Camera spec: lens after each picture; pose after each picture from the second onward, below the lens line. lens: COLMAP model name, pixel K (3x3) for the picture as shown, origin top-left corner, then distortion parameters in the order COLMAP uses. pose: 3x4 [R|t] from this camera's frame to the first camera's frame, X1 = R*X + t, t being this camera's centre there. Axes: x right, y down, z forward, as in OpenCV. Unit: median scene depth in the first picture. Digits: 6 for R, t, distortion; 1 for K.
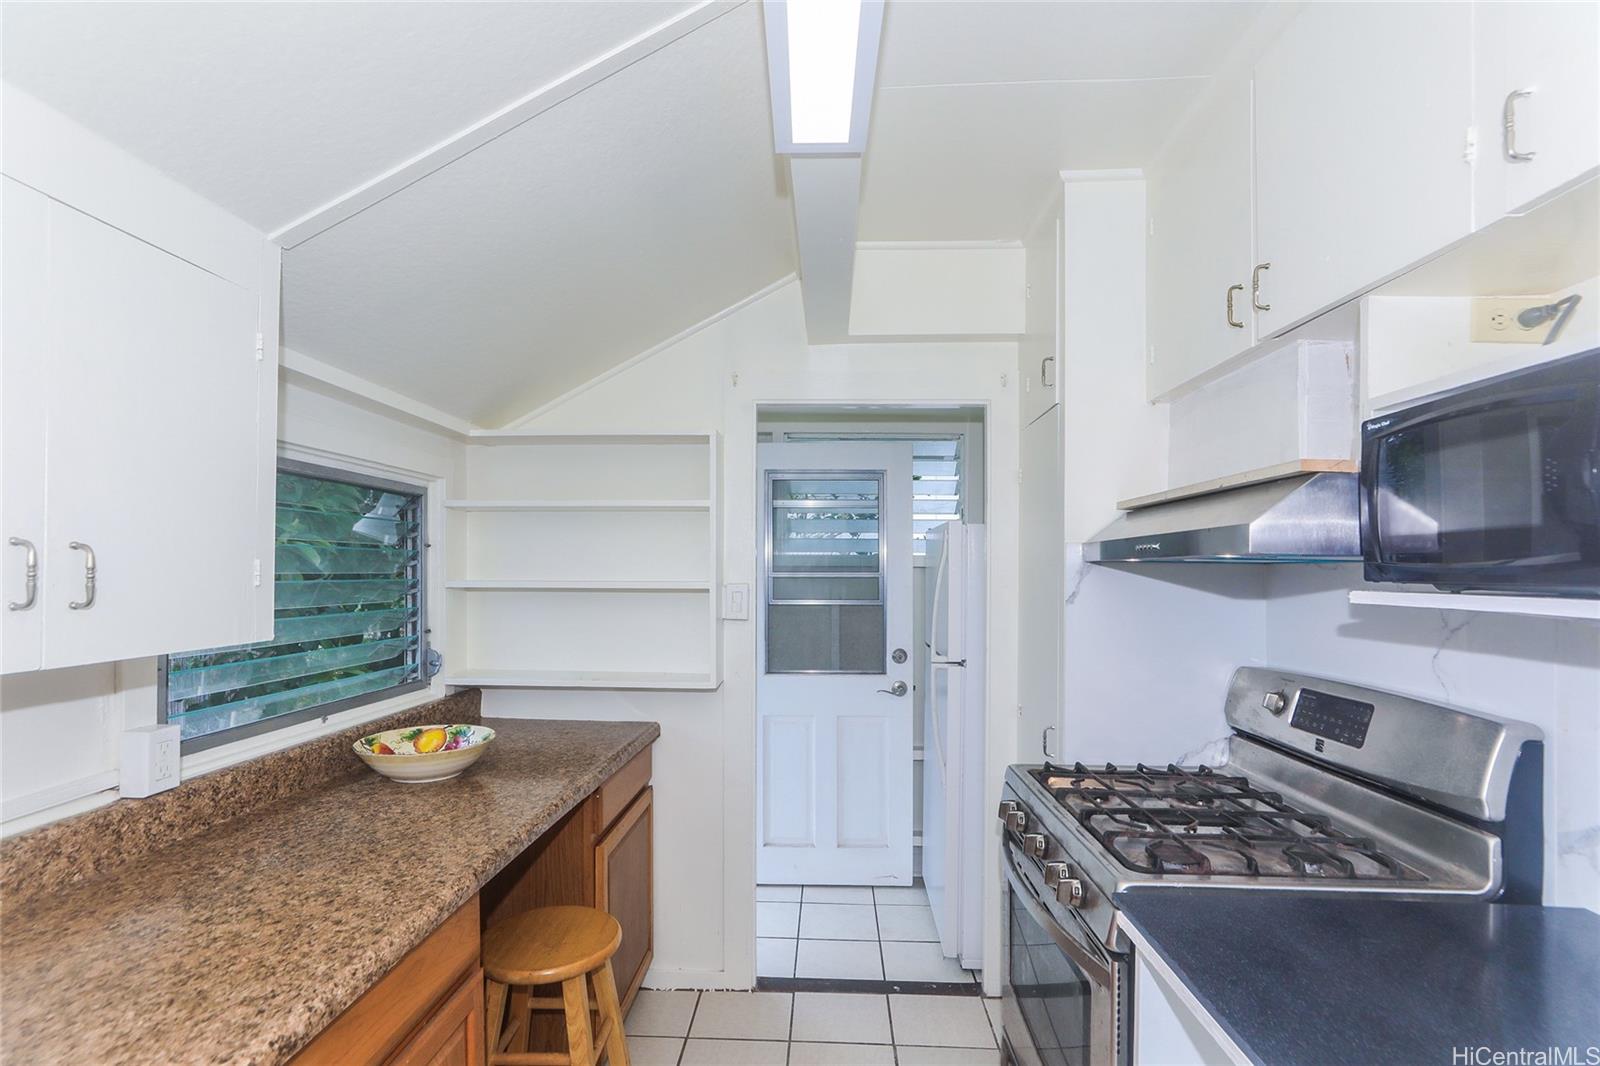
lens RADIAL K [[704.2, 0, 798.2], [0, 704.2, 573.9], [0, 0, 1]] dist [-0.000129, 0.011664]
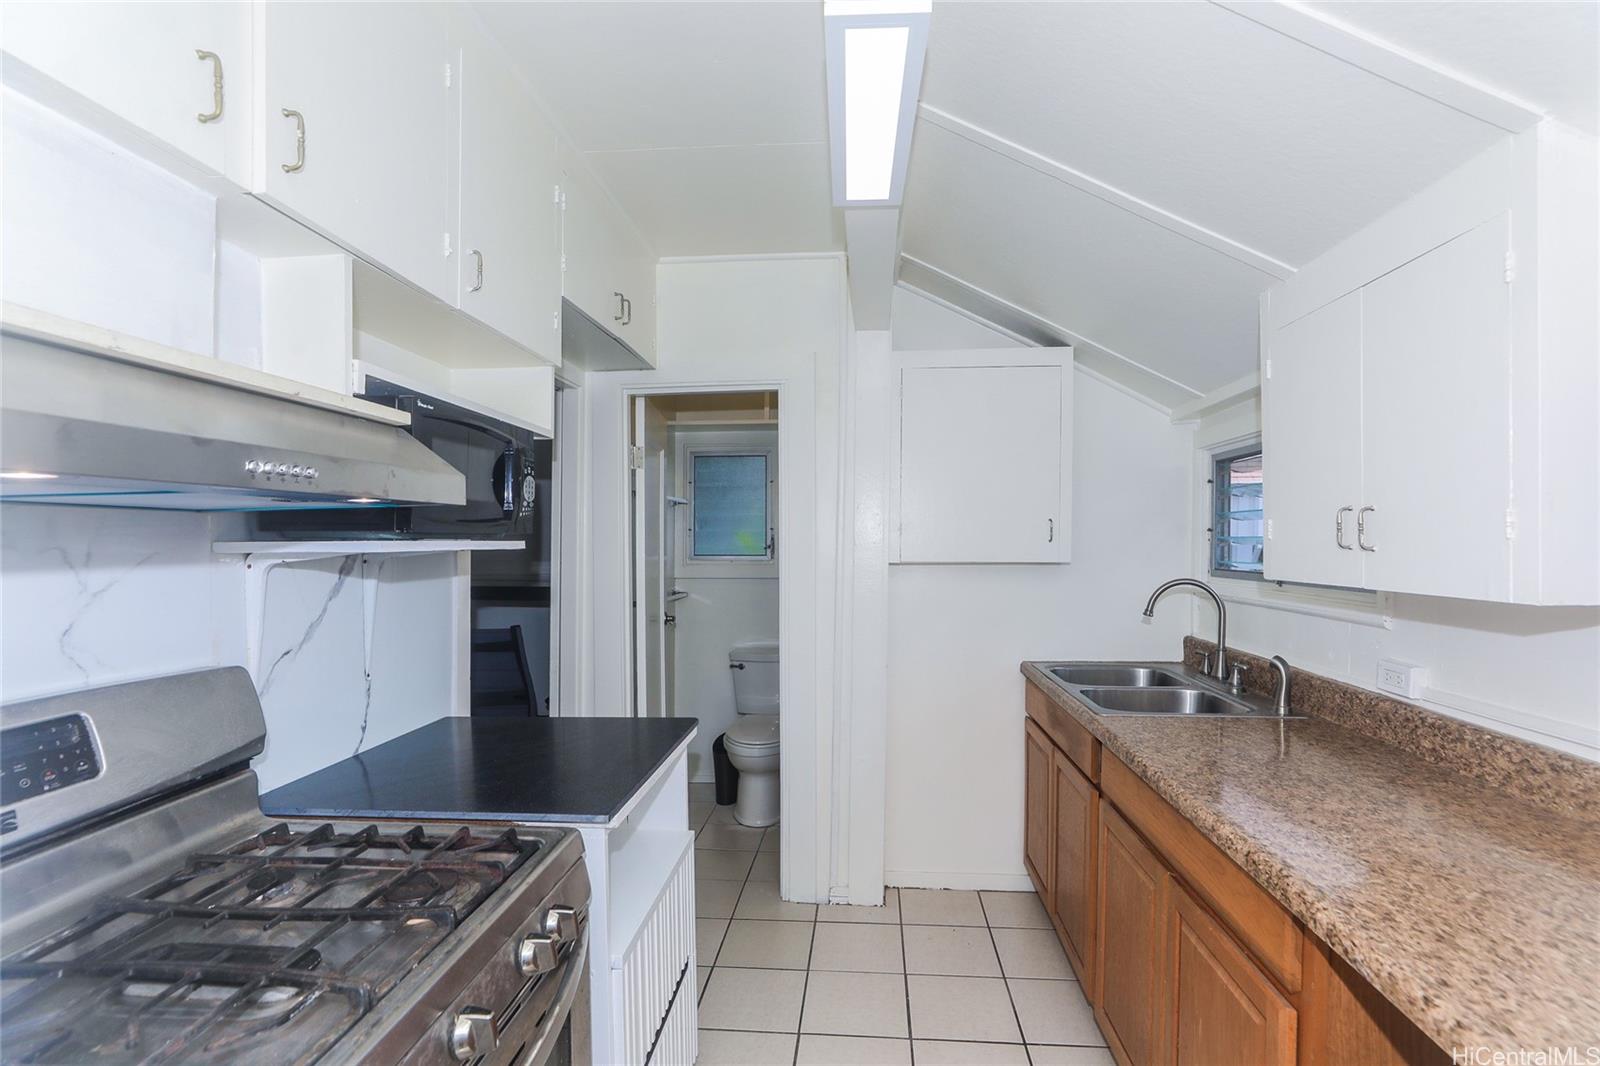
lens RADIAL K [[744.6, 0, 805.8], [0, 744.6, 544.0], [0, 0, 1]] dist [-0.029908, 0.014979]
pose [[-0.999563, -0.002468, 0.029465, 0.083562], [-0.002013, 0.999879, 0.015453, 0.008202], [-0.029500, 0.015387, -0.999446, 1.788087]]
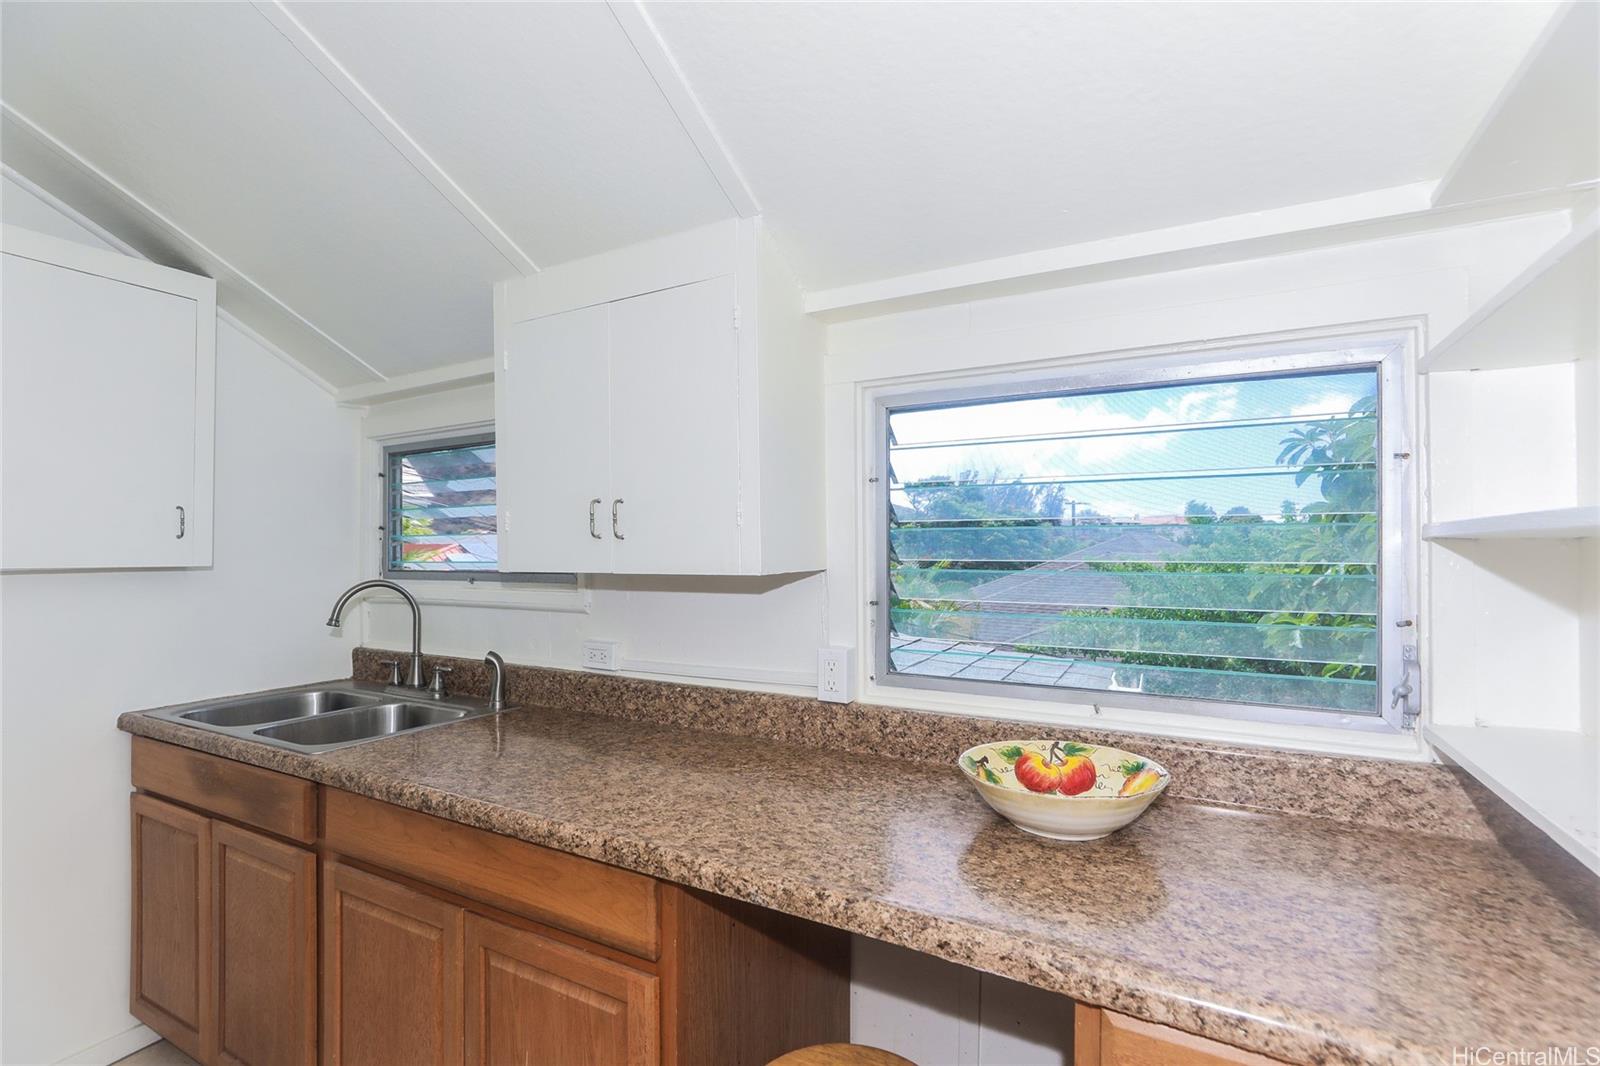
lens RADIAL K [[744.6, 0, 805.8], [0, 744.6, 544.0], [0, 0, 1]] dist [-0.029908, 0.014979]
pose [[-0.425287, -0.011139, -0.904990, 0.257217], [-0.004397, 0.999938, -0.010241, 0.052767], [0.905048, -0.000376, -0.425309, 1.475422]]
